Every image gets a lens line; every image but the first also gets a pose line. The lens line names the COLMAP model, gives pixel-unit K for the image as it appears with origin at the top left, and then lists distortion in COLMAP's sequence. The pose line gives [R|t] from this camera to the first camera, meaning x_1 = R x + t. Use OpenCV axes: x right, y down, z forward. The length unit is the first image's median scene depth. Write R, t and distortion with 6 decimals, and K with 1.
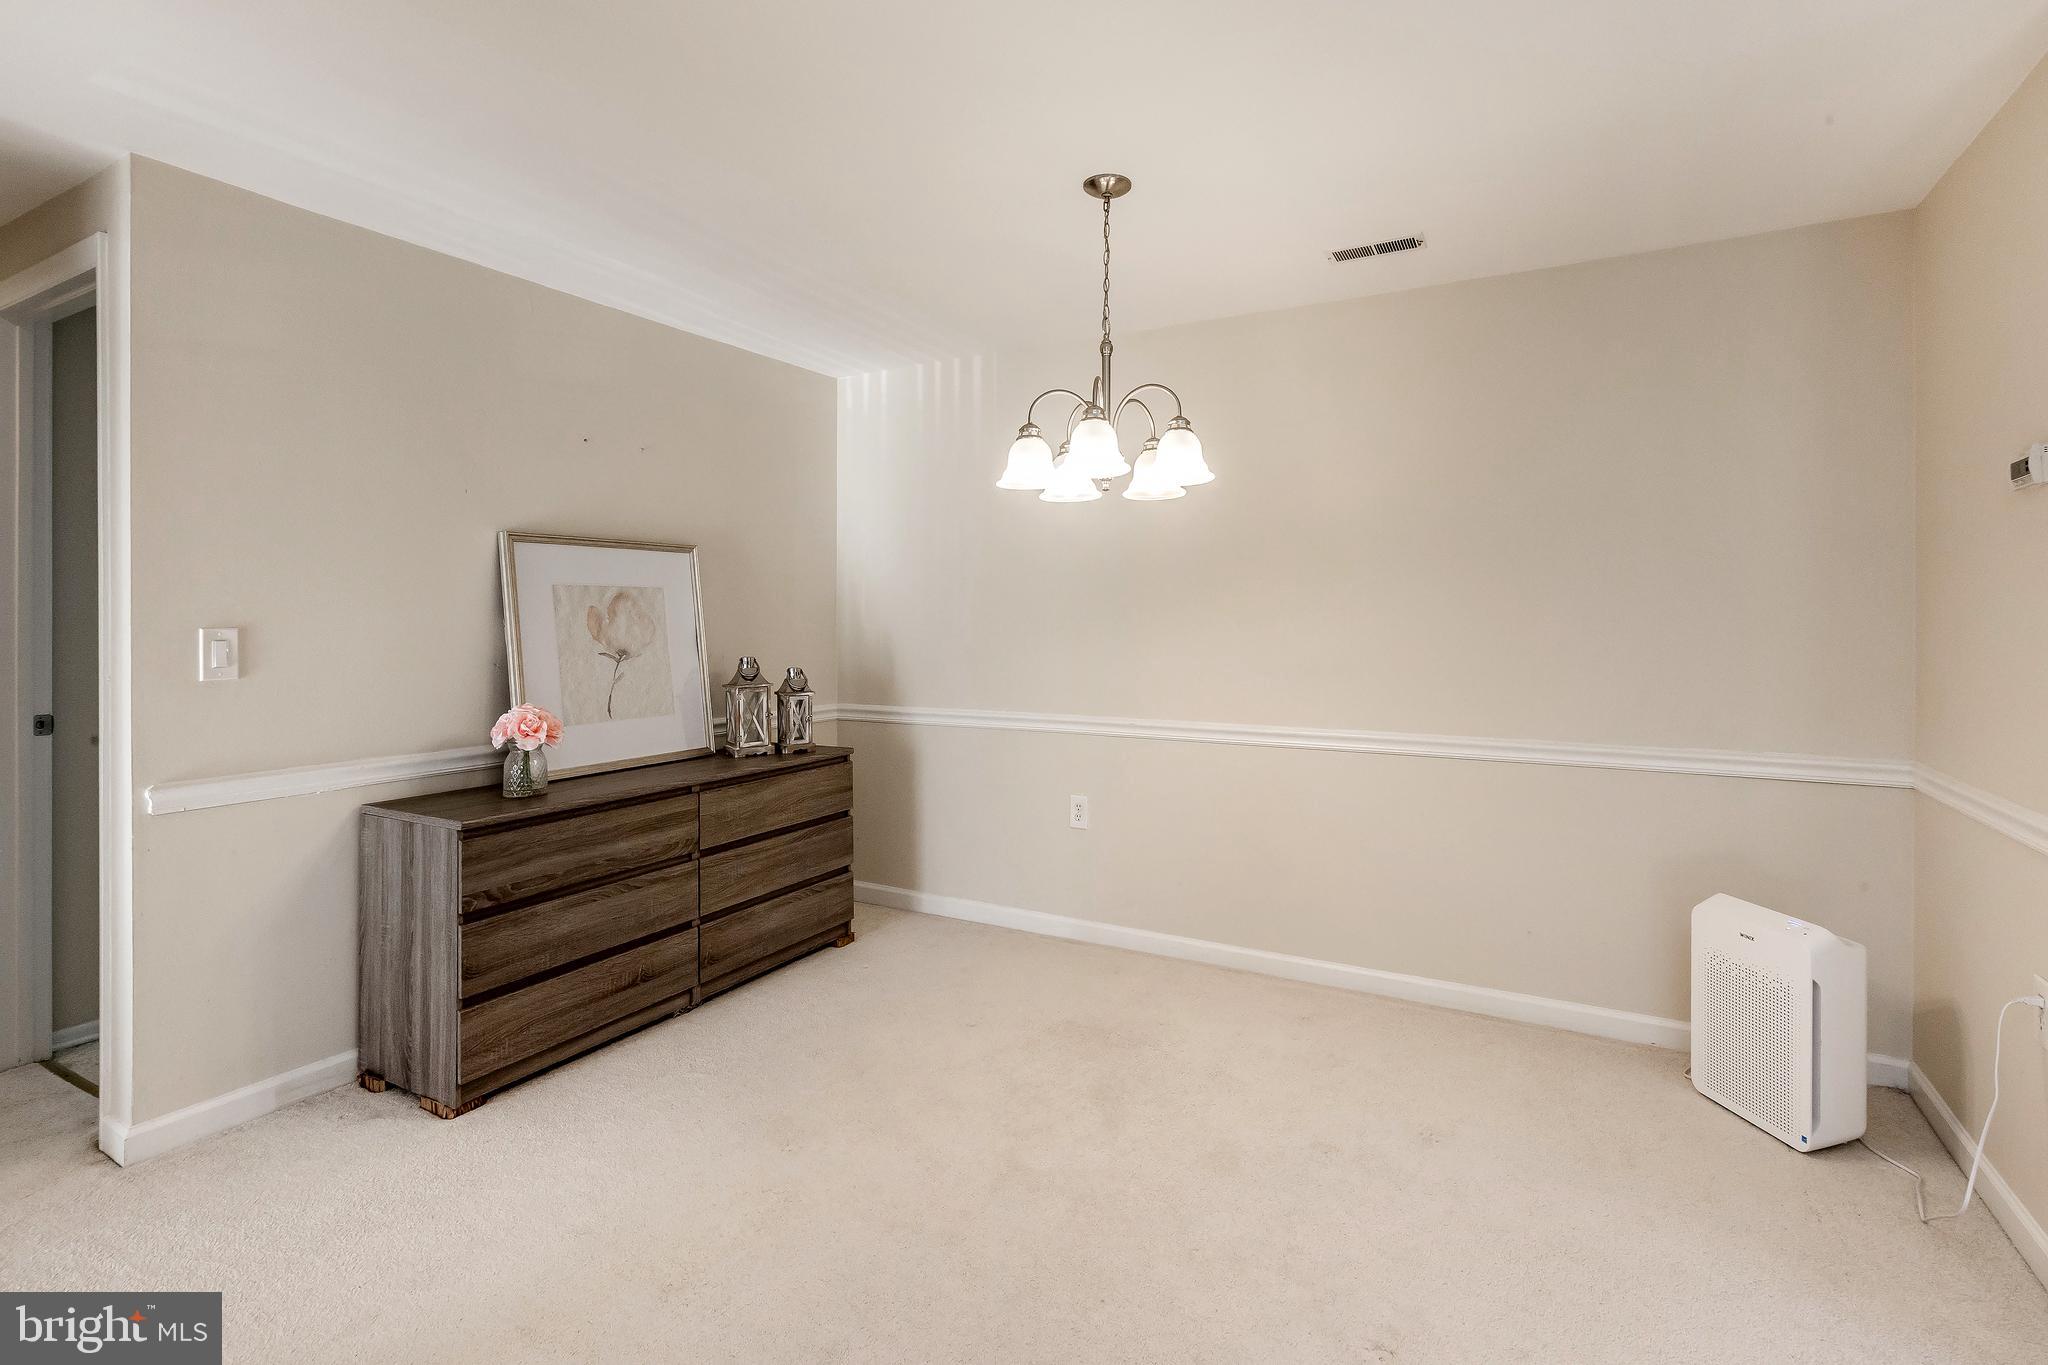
lens RADIAL K [[967.4, 0, 1016.4], [0, 967.4, 612.3], [0, 0, 1]] dist [0.000811, 0.000136]
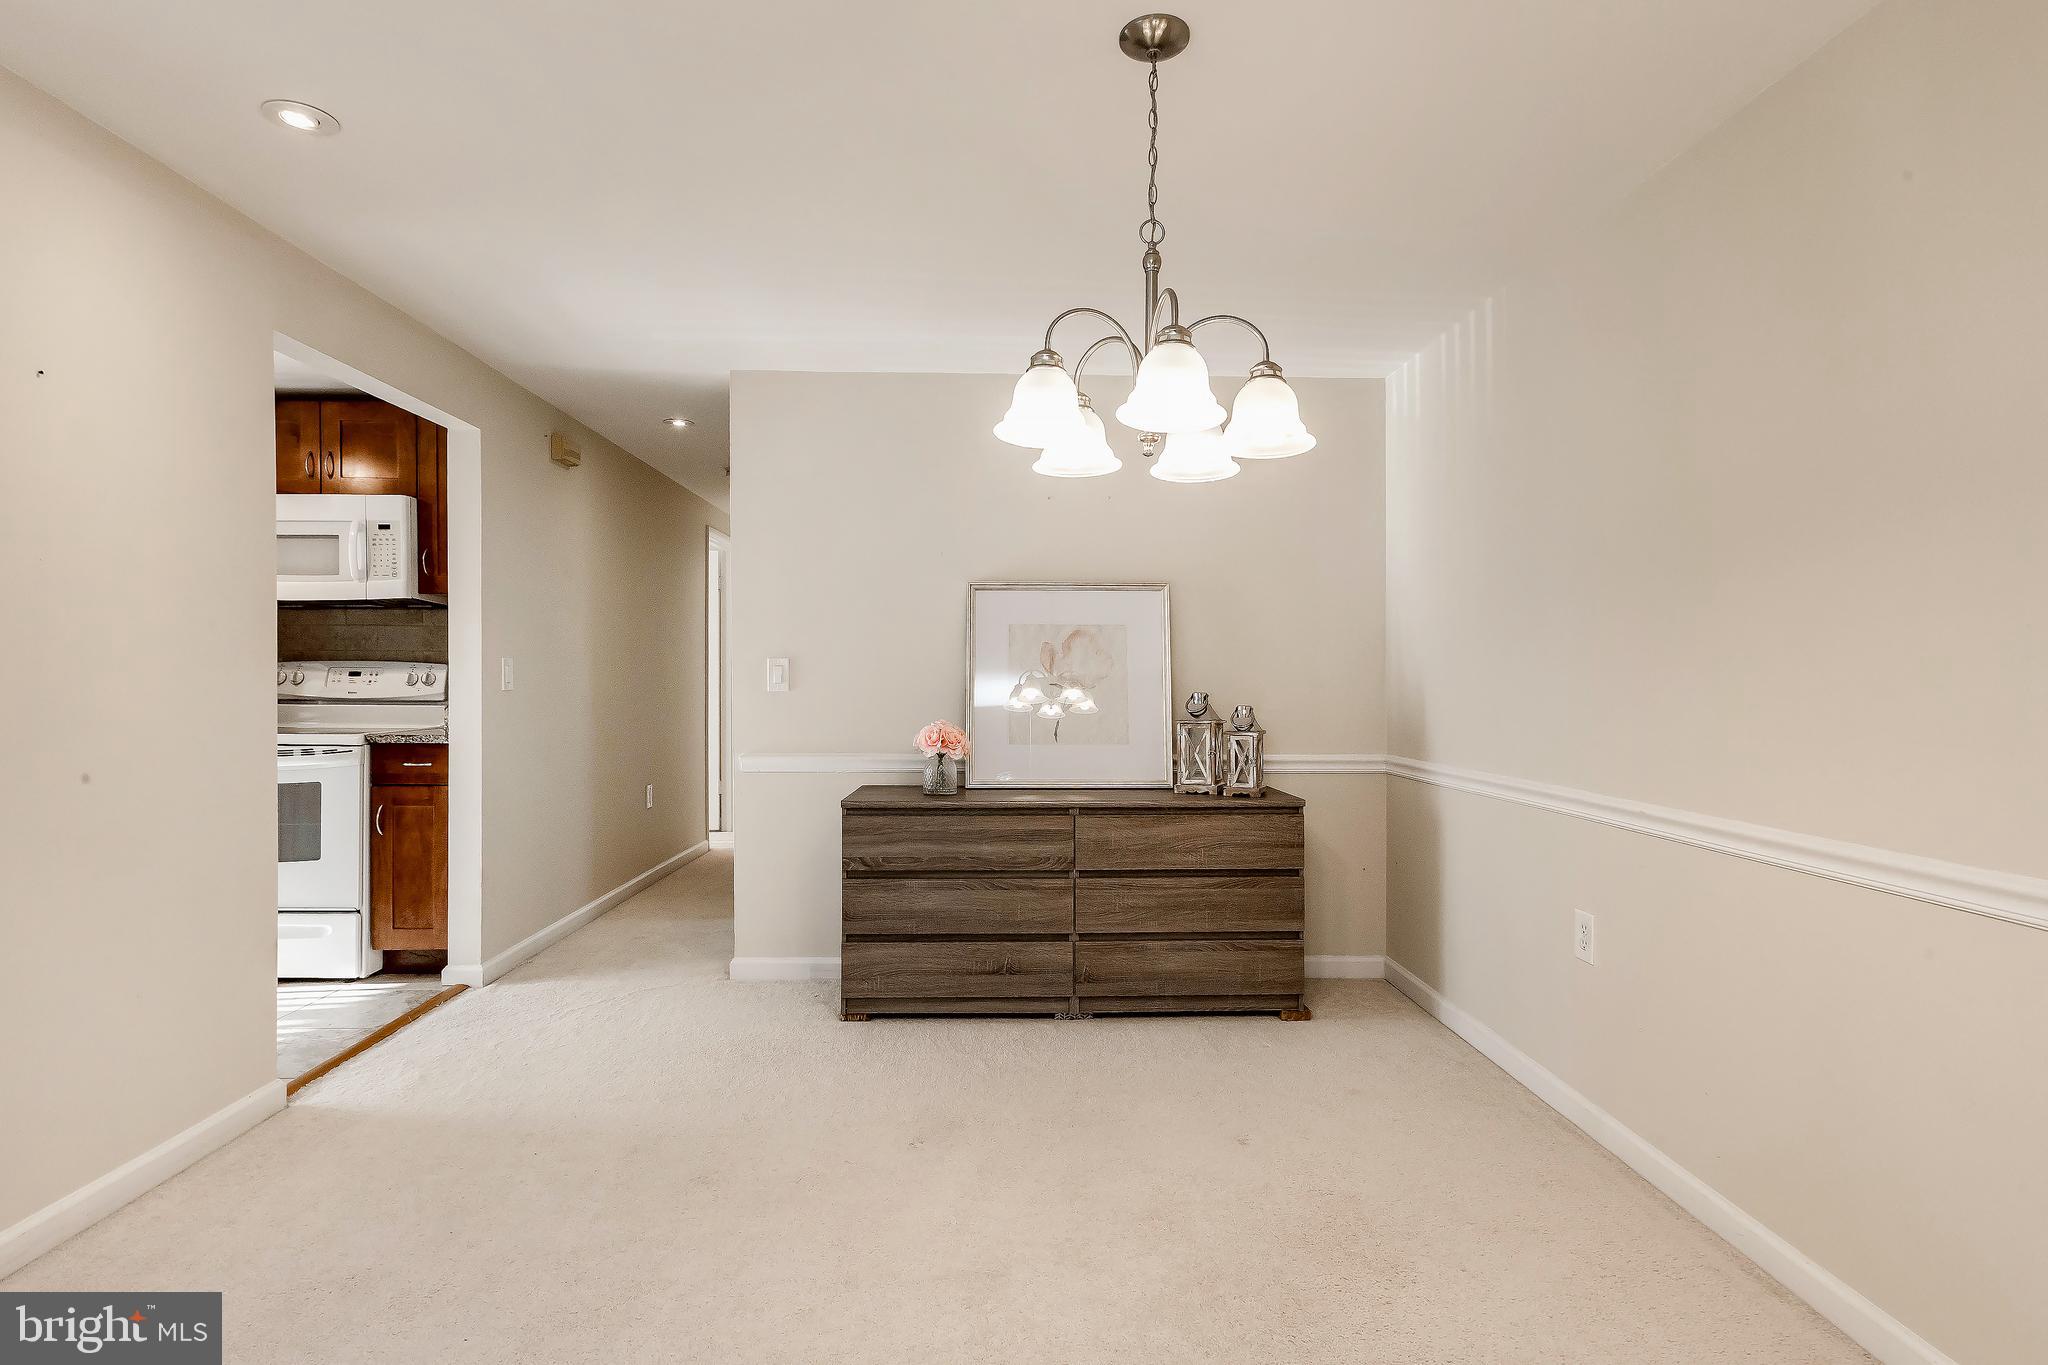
lens RADIAL K [[919.5, 0, 1032.9], [0, 919.5, 683.2], [0, 0, 1]] dist [-0.002558, 0.000094]
pose [[0.529442, 0.008467, -0.848304, 0.476360], [0.000554, 0.999947, 0.010326, 0.030522], [0.848346, -0.005937, 0.529409, 0.414223]]
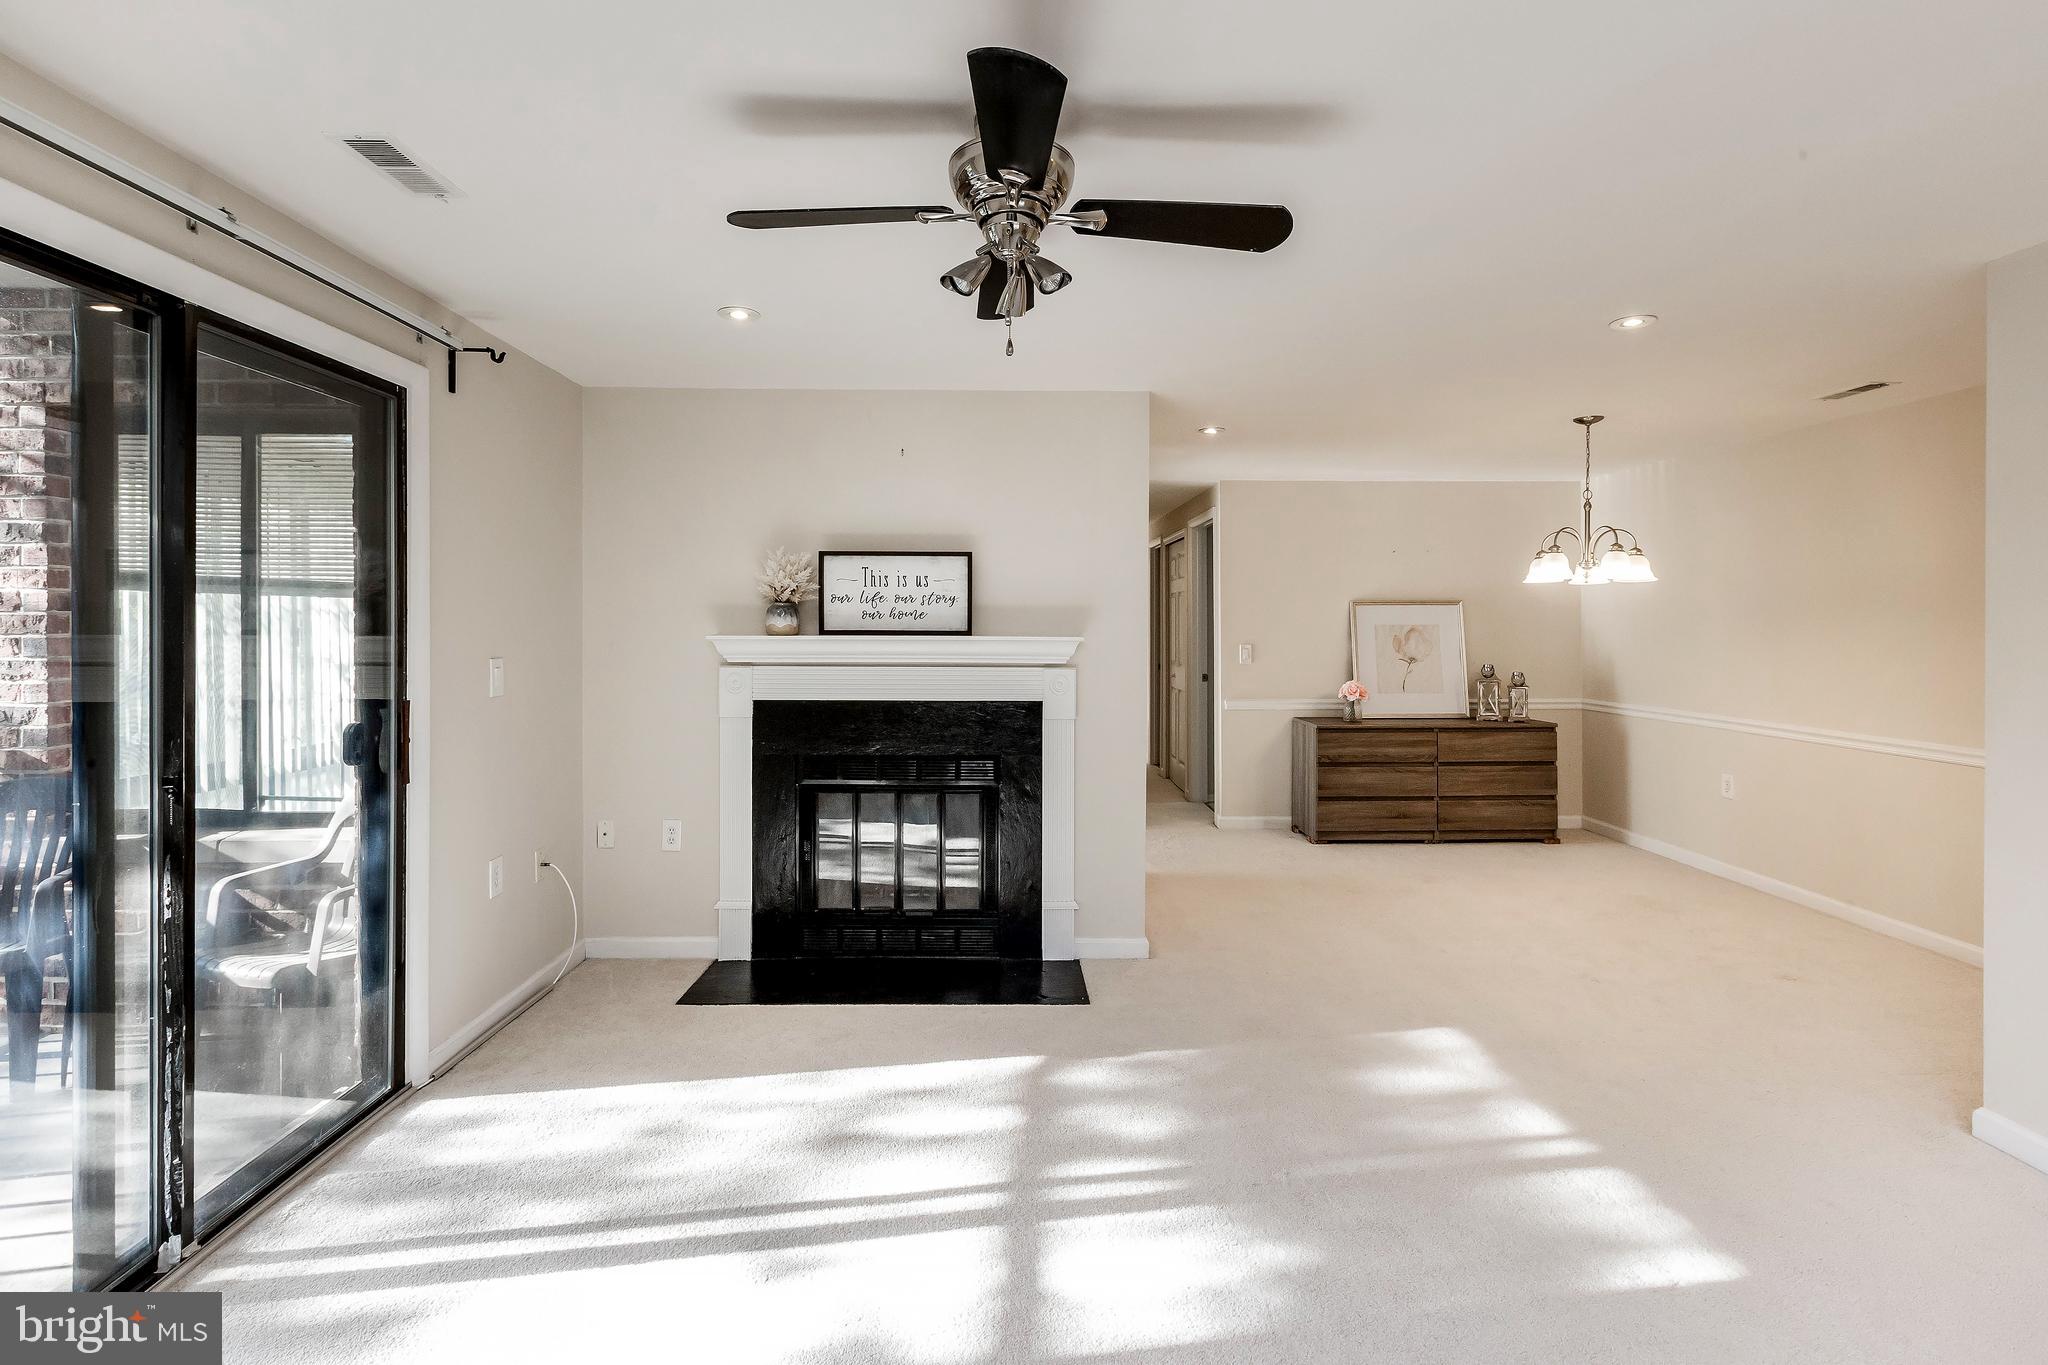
lens RADIAL K [[895.4, 0, 1059.3], [0, 895.4, 616.8], [0, 0, 1]] dist [0.000553, 0.000154]
pose [[0.551154, -0.003464, -0.834396, 0.729135], [0.001068, 0.999993, -0.003446, -0.039334], [0.834403, 0.001008, 0.551154, -0.606976]]
